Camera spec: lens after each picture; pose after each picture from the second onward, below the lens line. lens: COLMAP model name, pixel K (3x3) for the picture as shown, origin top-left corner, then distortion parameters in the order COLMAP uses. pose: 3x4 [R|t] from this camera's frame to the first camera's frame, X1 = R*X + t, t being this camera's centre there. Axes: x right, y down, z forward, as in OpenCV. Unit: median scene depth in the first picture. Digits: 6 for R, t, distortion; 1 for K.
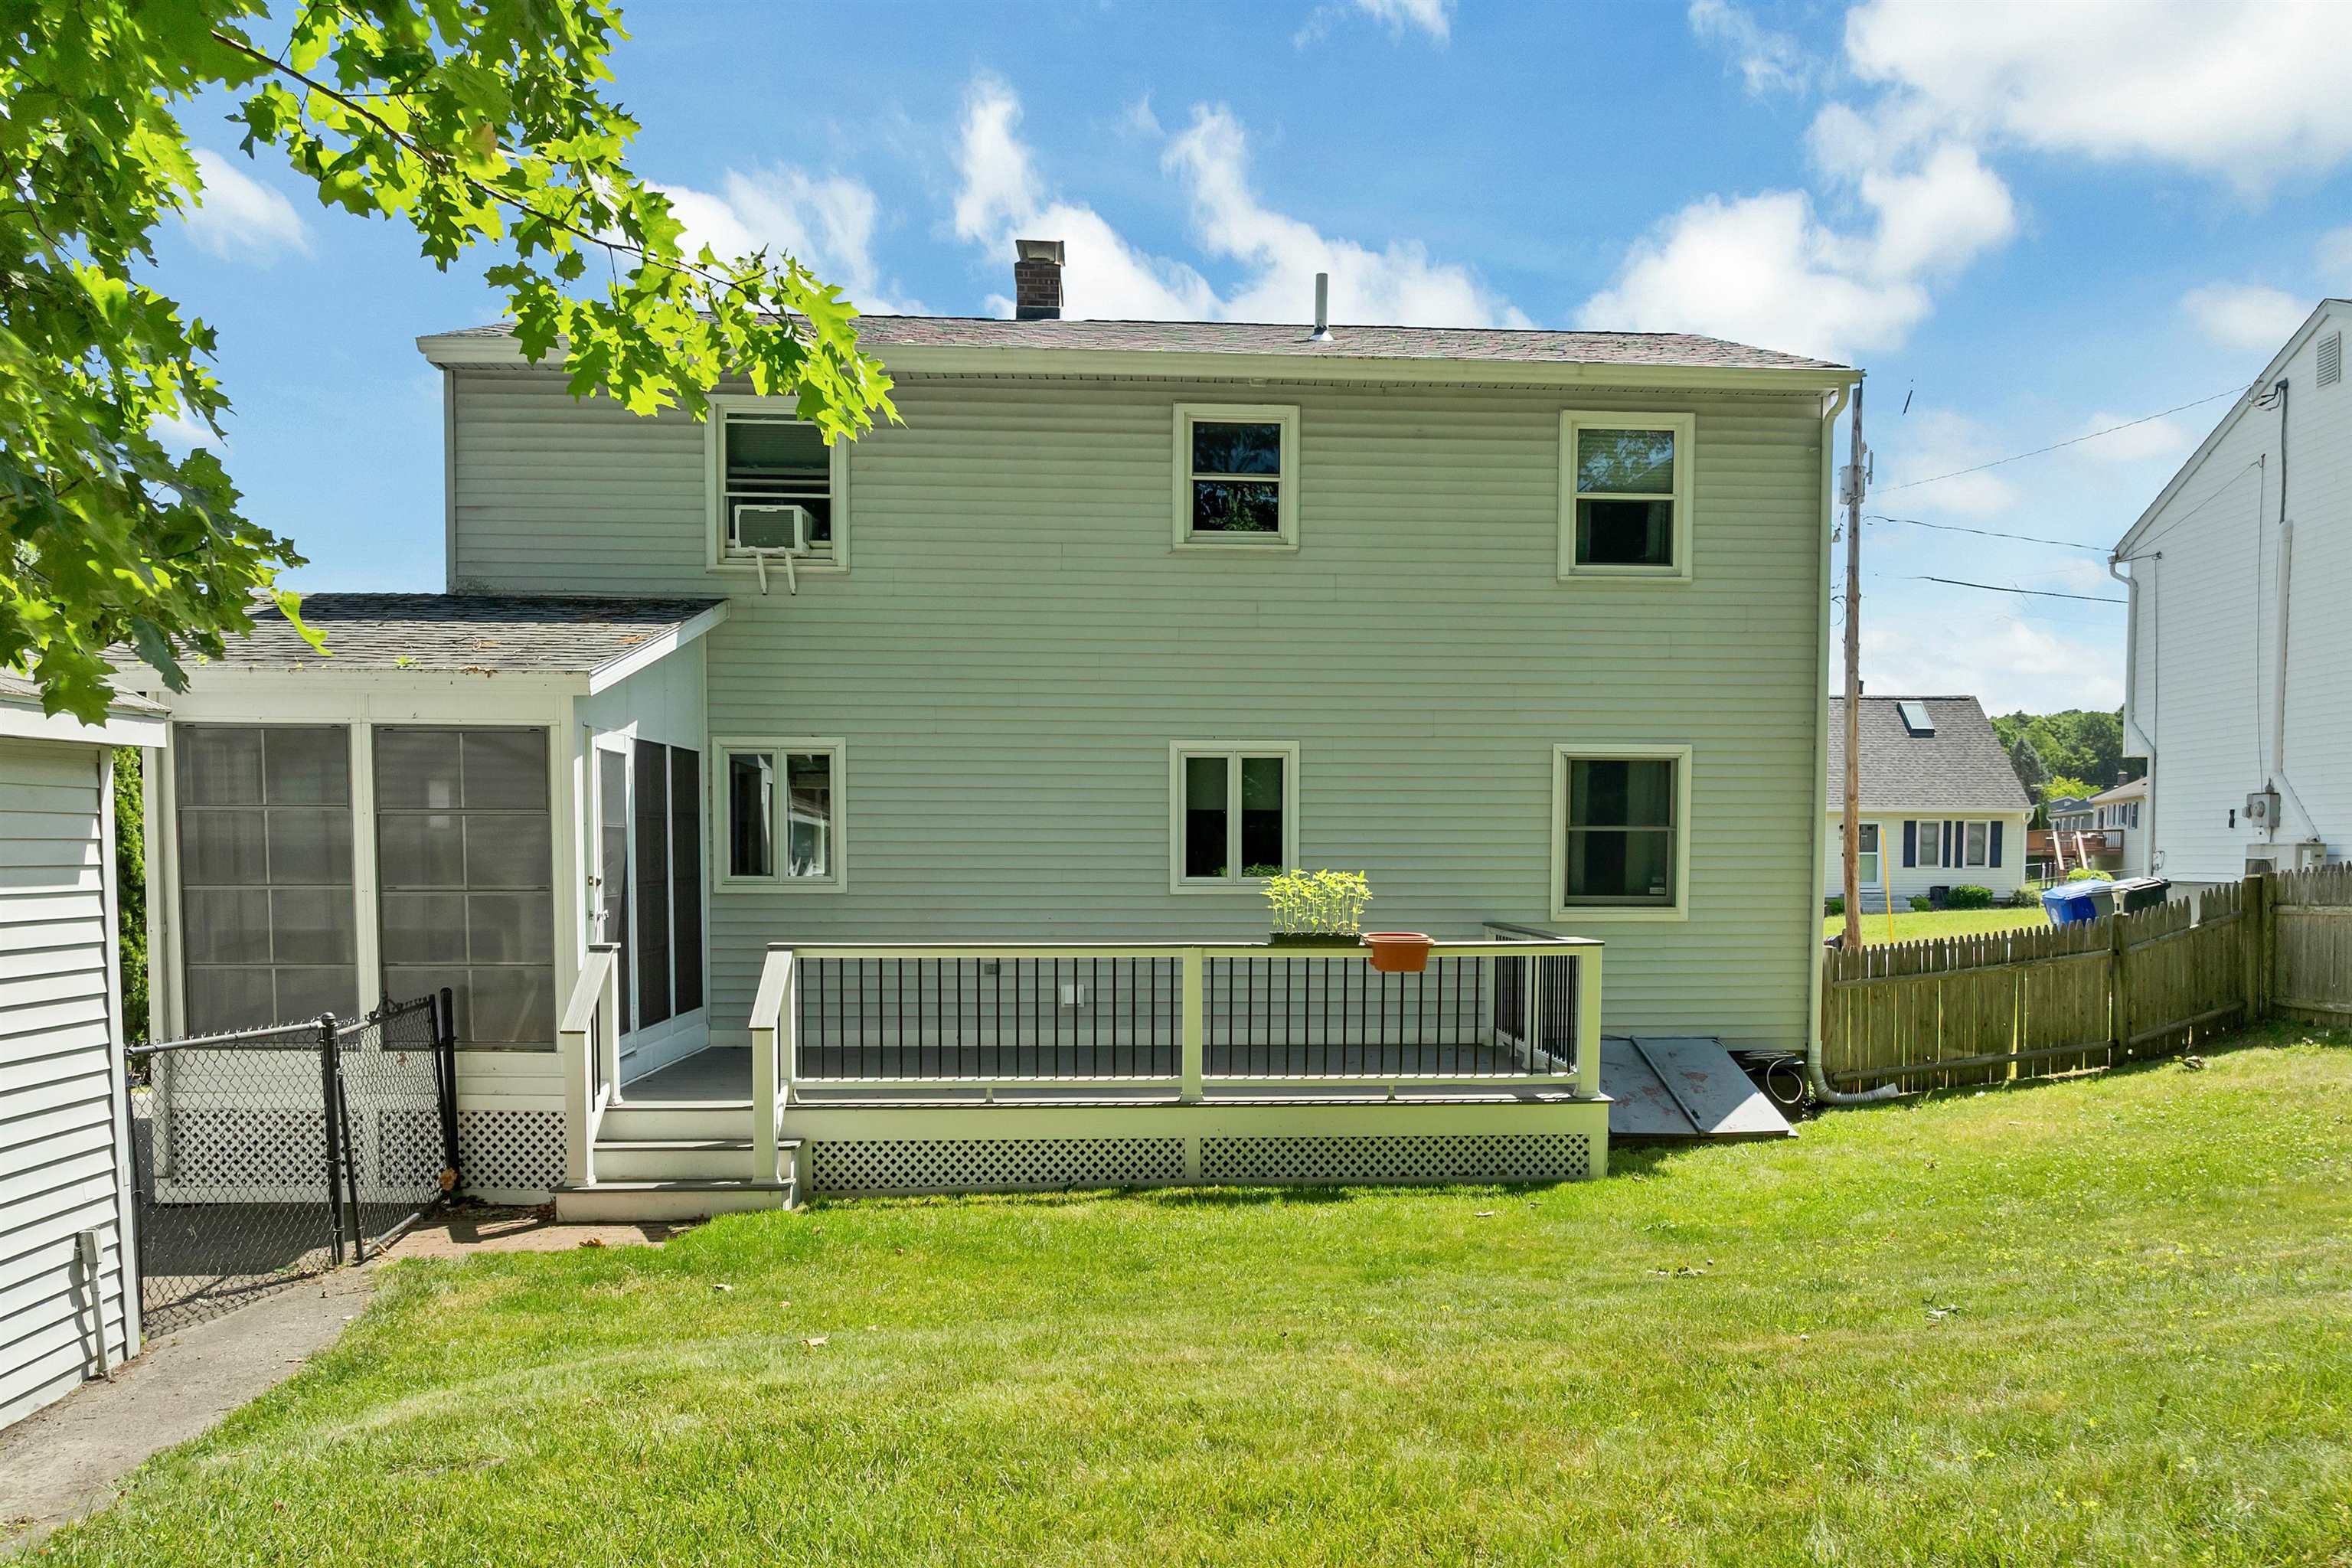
lens RADIAL K [[1823.8, 0, 1178.2], [0, 1823.8, 989.8], [0, 0, 1]] dist [-0.027742, -0.002765]
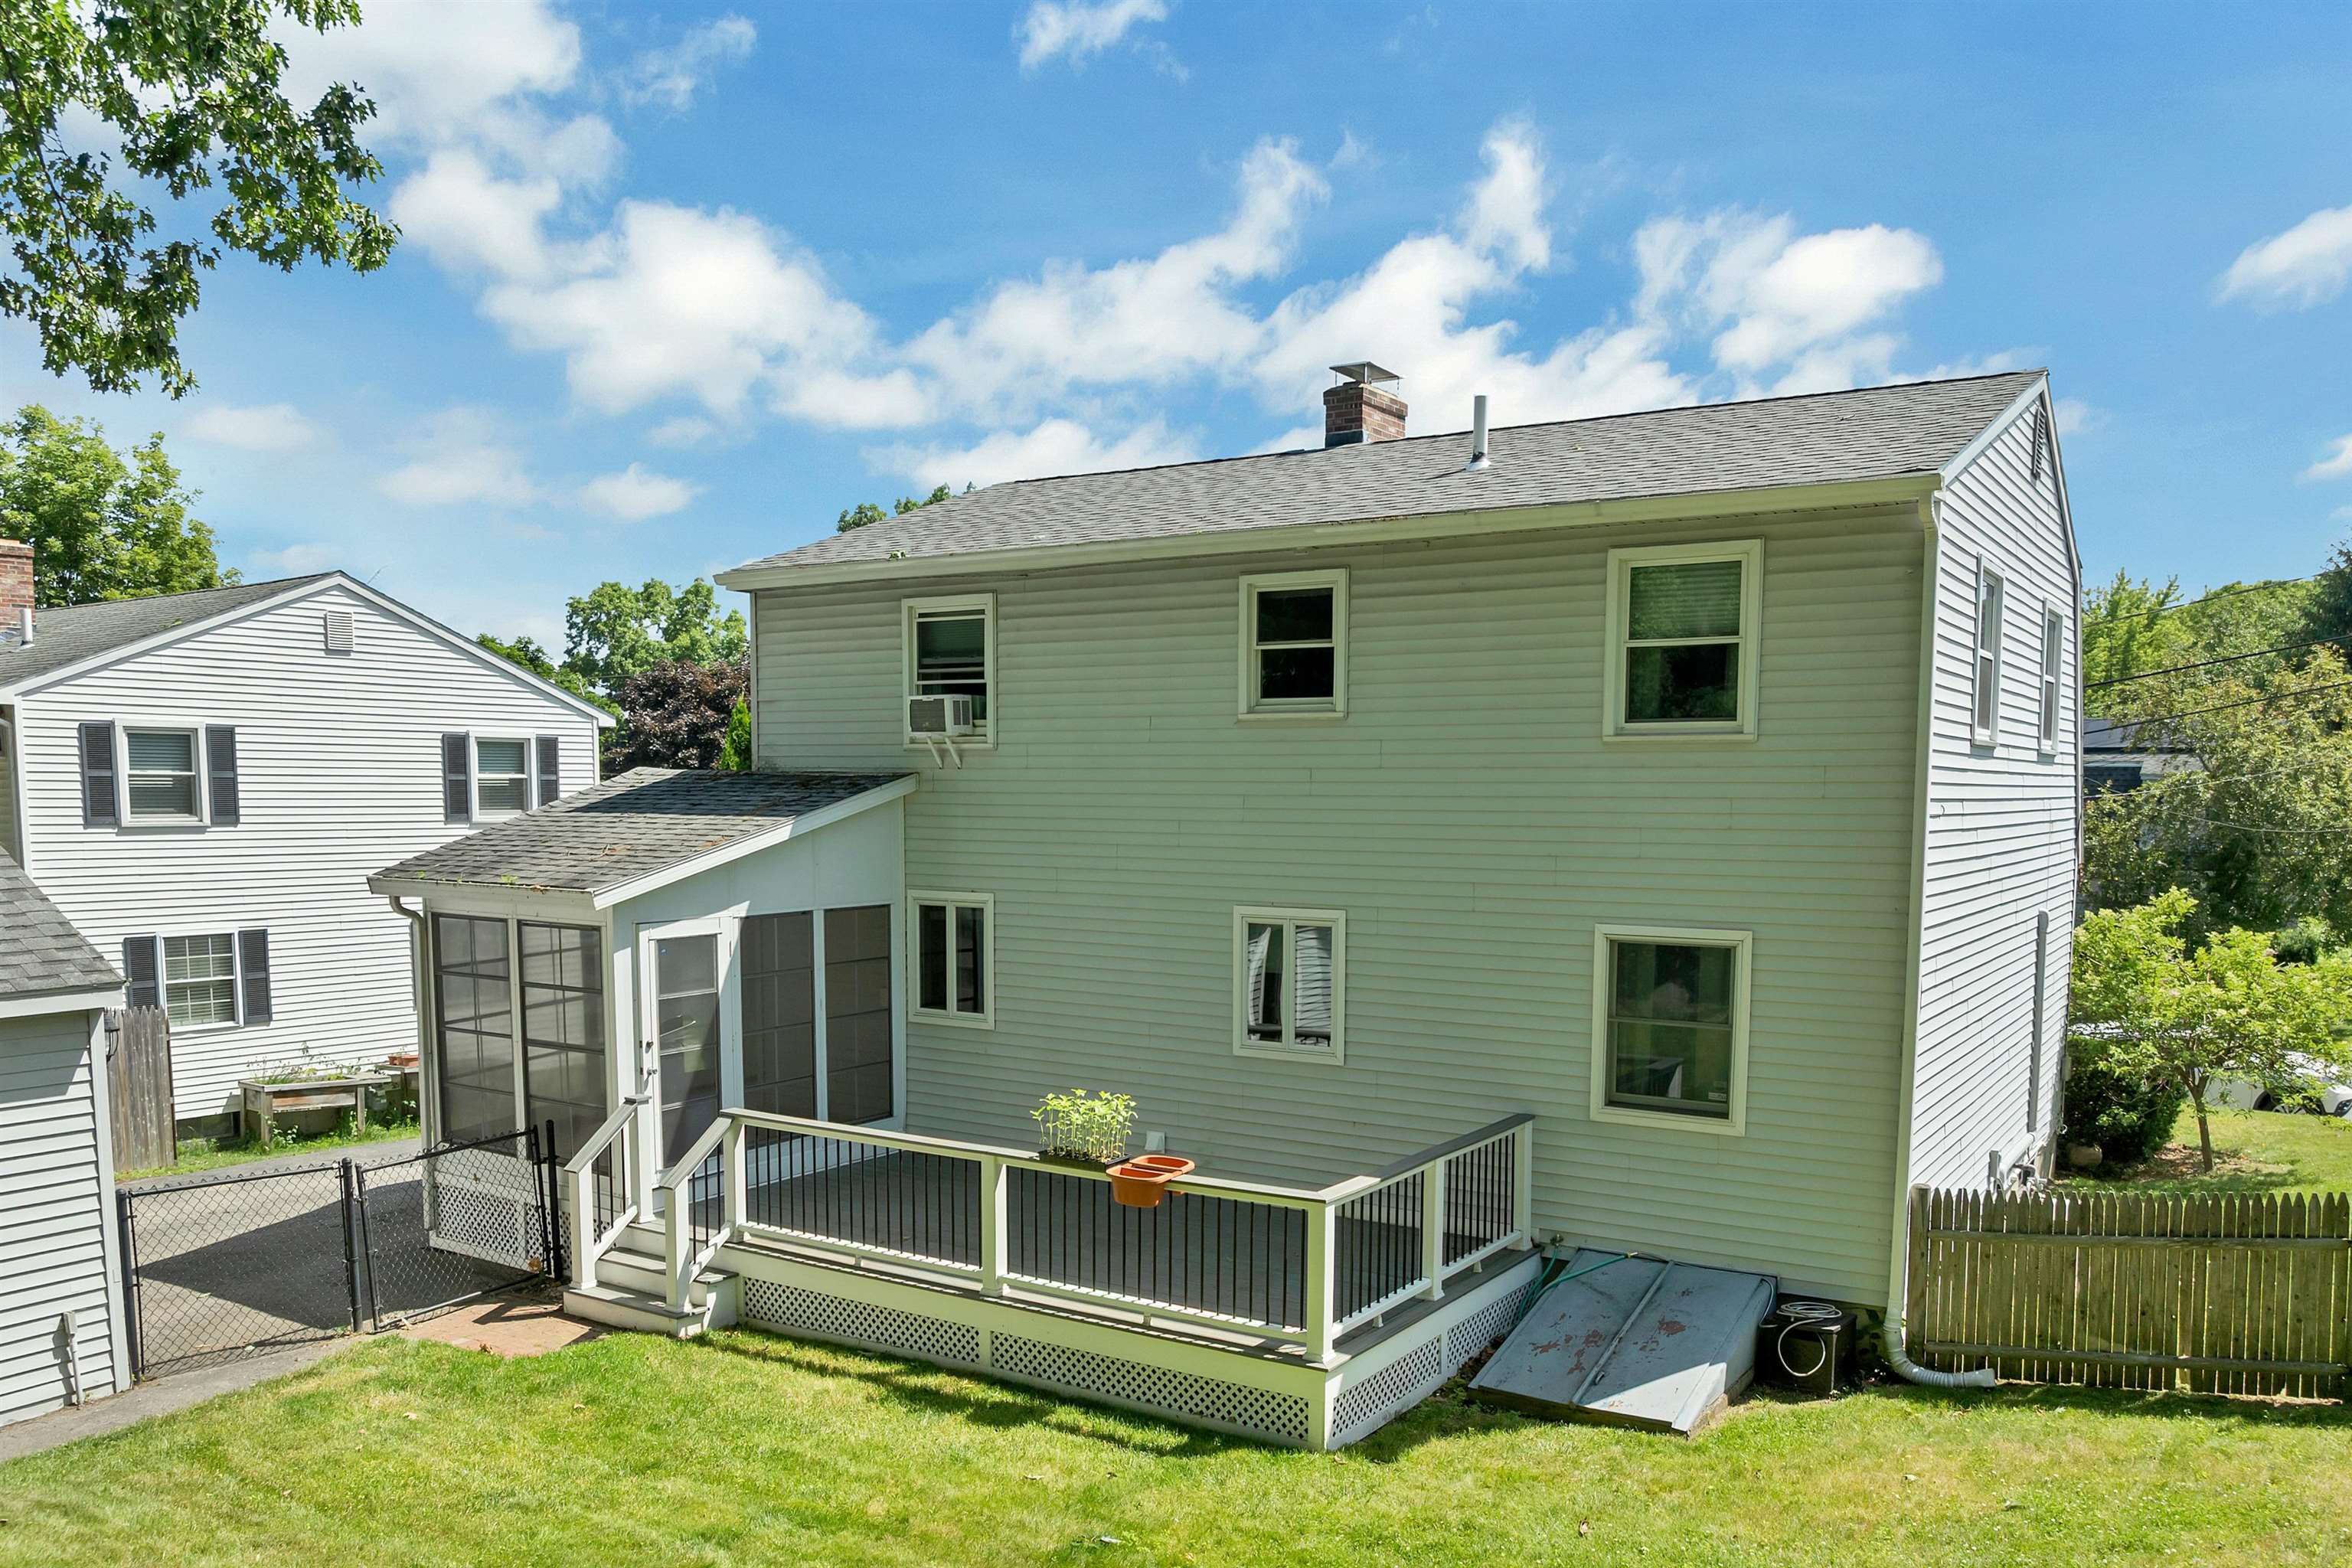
lens RADIAL K [[1762.4, 0, 1179.7], [0, 1762.4, 982.1], [0, 0, 1]] dist [-0.037643, 0.000142]
pose [[0.805089, 0.062425, -0.589860, 0.558784], [-0.040712, 0.997917, 0.050042, -0.143258], [0.591756, -0.016274, 0.805953, 0.186240]]
